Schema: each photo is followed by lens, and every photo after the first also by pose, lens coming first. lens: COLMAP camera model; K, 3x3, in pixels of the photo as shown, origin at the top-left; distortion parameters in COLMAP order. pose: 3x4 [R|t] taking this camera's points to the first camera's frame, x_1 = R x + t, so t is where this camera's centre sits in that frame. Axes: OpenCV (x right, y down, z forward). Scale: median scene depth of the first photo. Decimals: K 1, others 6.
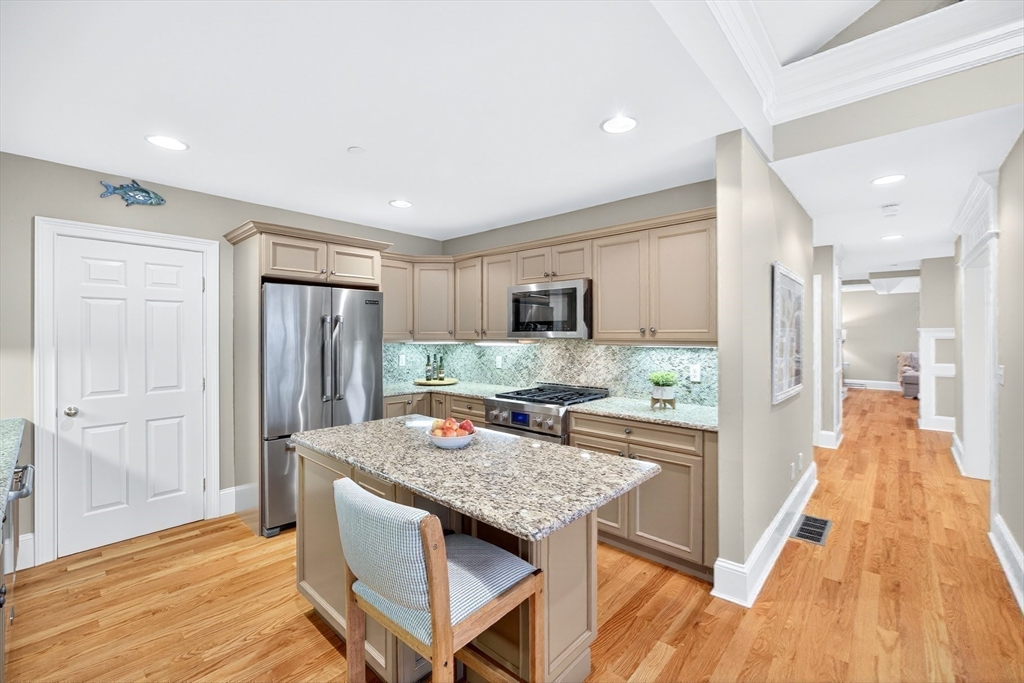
lens RADIAL K [[422.9, 0, 516.5], [0, 422.9, 335.5], [0, 0, 1]] dist [-0.031100, 0.017531]
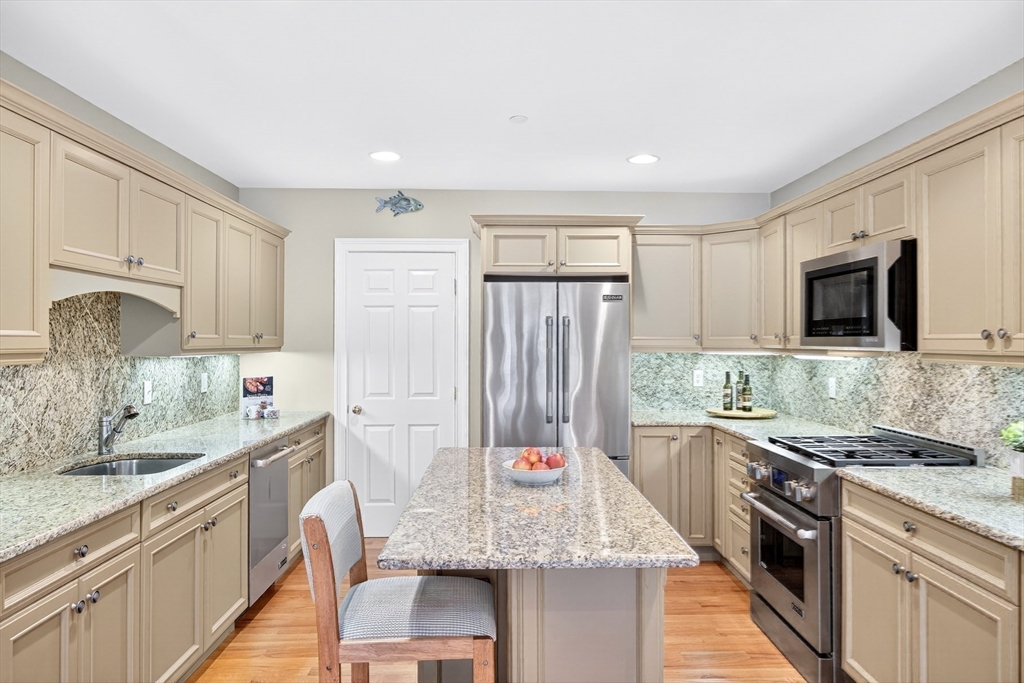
lens RADIAL K [[662.5, 0, 528.8], [0, 662.5, 338.2], [0, 0, 1]] dist [-0.006065, 0.000685]
pose [[0.702912, 0.000228, -0.711277, 0.457606], [-0.002639, 0.999994, -0.002288, -0.003915], [0.711272, 0.003486, 0.702908, 0.075359]]
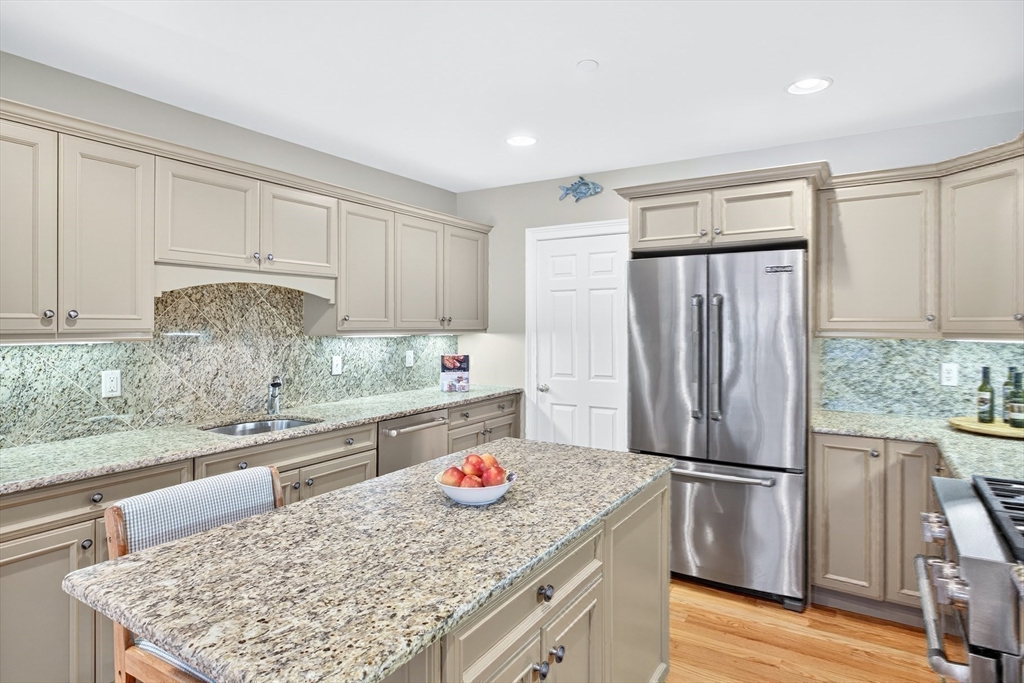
lens RADIAL K [[562.7, 0, 531.5], [0, 562.7, 324.0], [0, 0, 1]] dist [-0.003426, -0.000756]
pose [[0.197618, 0.001774, -0.980278, 0.436289], [-0.001655, 0.999998, 0.001476, -0.001519], [0.980278, 0.001331, 0.197620, 0.579451]]
